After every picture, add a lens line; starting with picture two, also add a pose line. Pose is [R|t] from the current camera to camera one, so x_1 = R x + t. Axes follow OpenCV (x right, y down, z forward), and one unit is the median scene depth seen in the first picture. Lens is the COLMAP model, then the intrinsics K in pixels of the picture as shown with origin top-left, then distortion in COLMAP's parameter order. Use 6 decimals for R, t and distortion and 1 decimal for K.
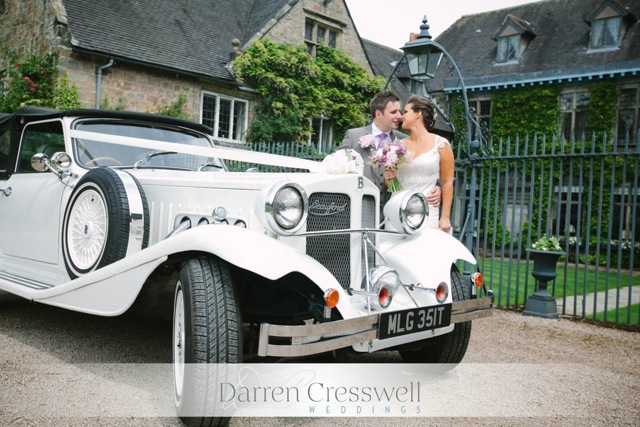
lens RADIAL K [[592.3, 0, 320.0], [0, 592.3, 213.5], [0, 0, 1]] dist [0.038461, 0.004587]
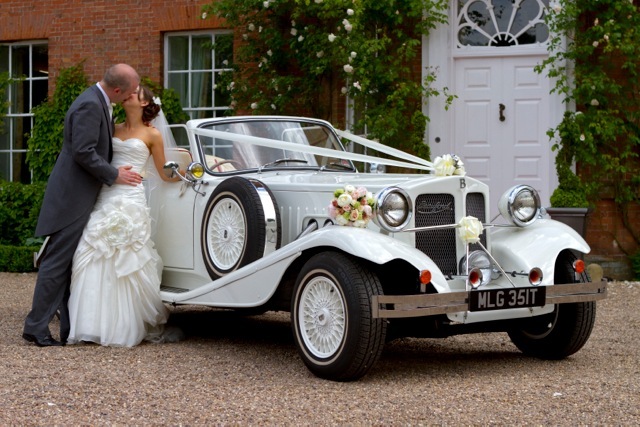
lens RADIAL K [[1202.4, 0, 320.0], [0, 1202.4, 213.5], [0, 0, 1]] dist [-0.009909, 2.472553]
pose [[0.978693, -0.041842, -0.201021, 0.268605], [0.044261, 0.998991, 0.007553, -0.023981], [0.200502, -0.016290, 0.979558, -1.346829]]
